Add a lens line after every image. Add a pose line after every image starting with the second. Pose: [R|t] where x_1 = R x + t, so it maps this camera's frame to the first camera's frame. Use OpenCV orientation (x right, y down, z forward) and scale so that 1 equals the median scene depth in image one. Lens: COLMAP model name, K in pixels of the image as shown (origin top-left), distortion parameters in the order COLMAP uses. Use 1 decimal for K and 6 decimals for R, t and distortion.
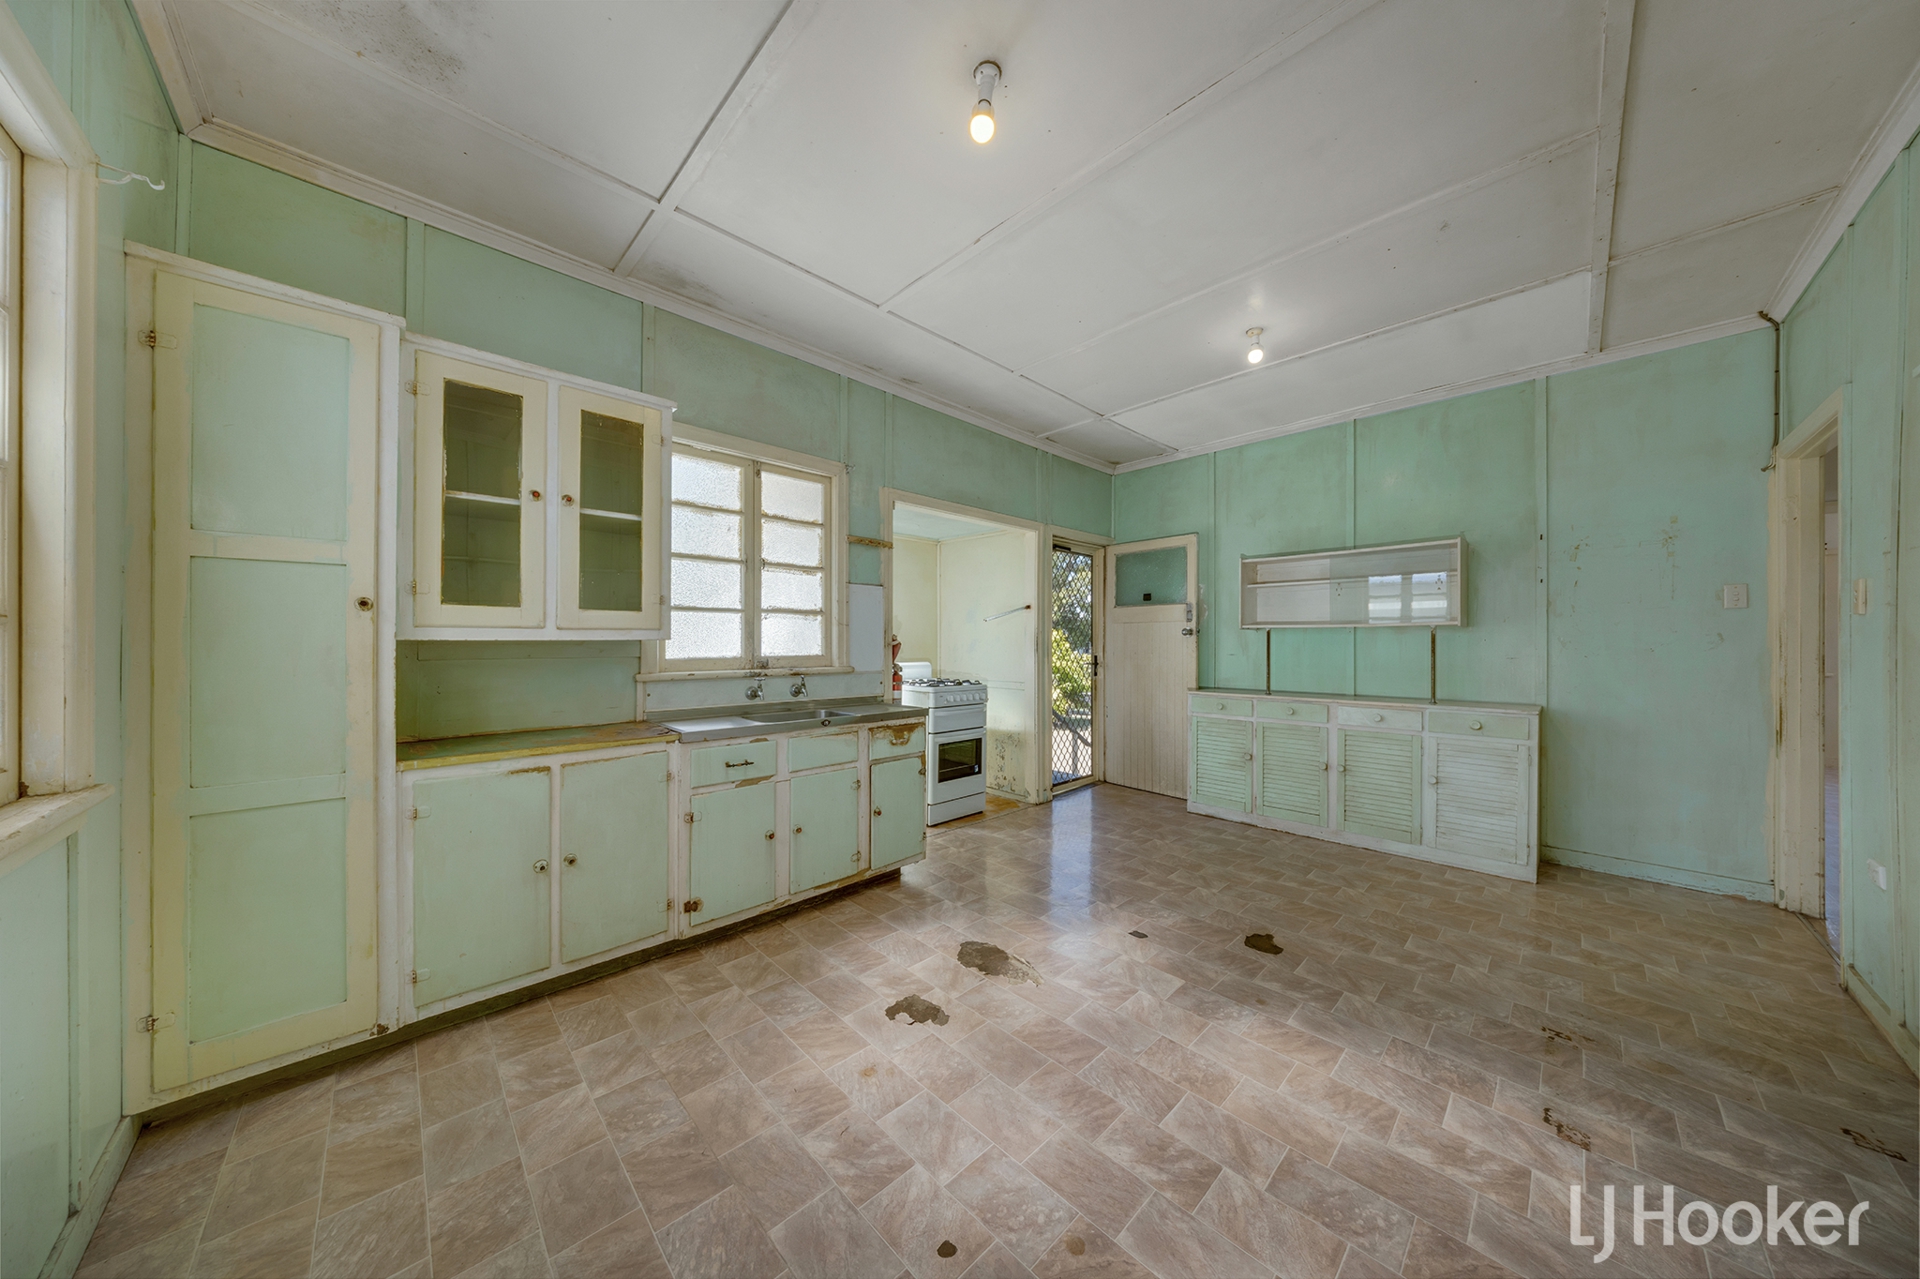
lens RADIAL K [[560.6, 0, 1018.0], [0, 560.6, 647.7], [0, 0, 1]] dist [-0.001341, -0.000054]
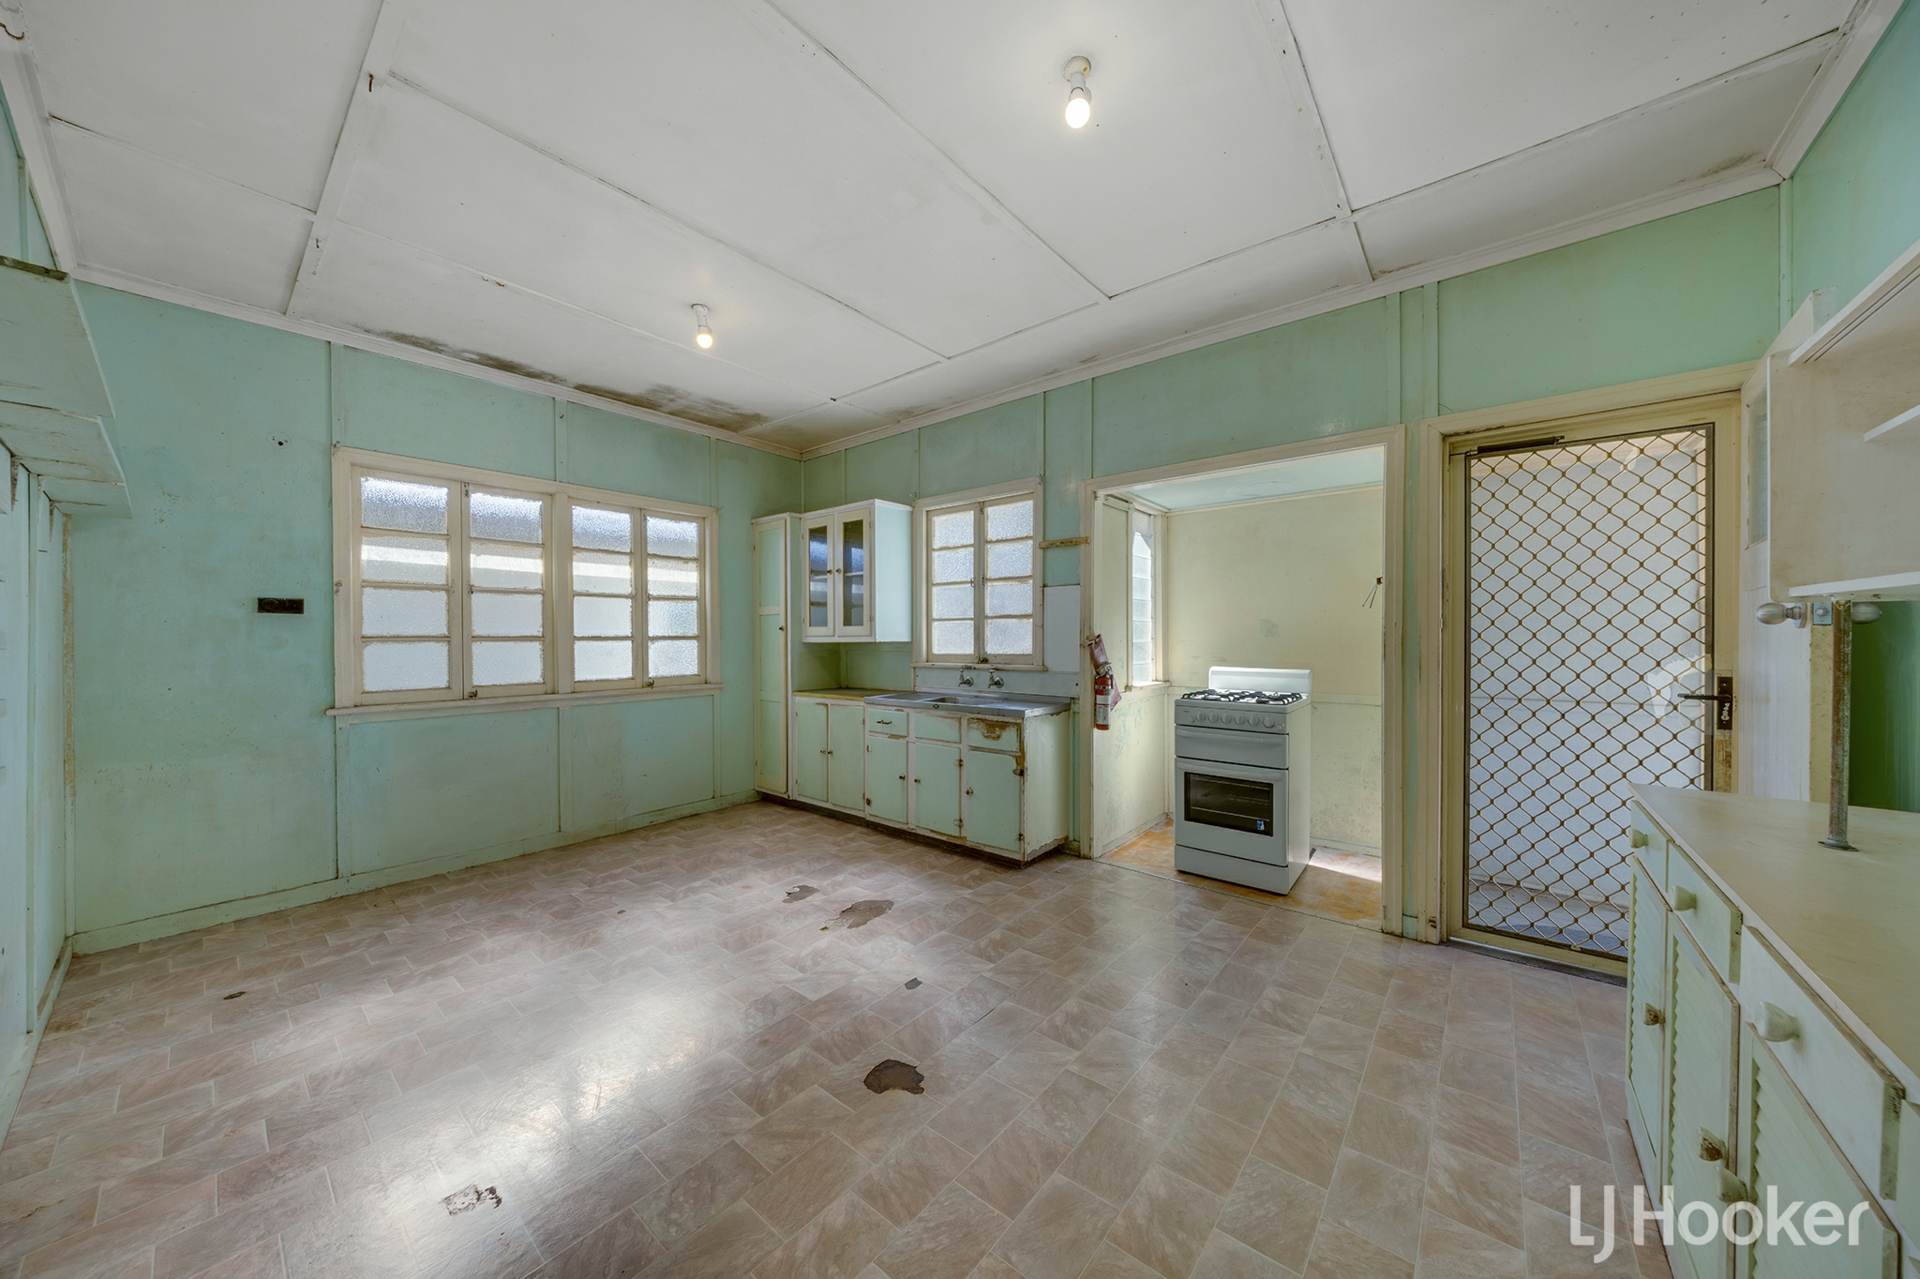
lens RADIAL K [[640.2, 0, 957.9], [0, 640.2, 650.3], [0, 0, 1]] dist [0.001974, -0.000036]
pose [[0.103286, 0.018009, -0.994489, 1.197876], [-0.006670, 0.999826, 0.017413, -0.020803], [0.994629, 0.004835, 0.103388, 0.965148]]
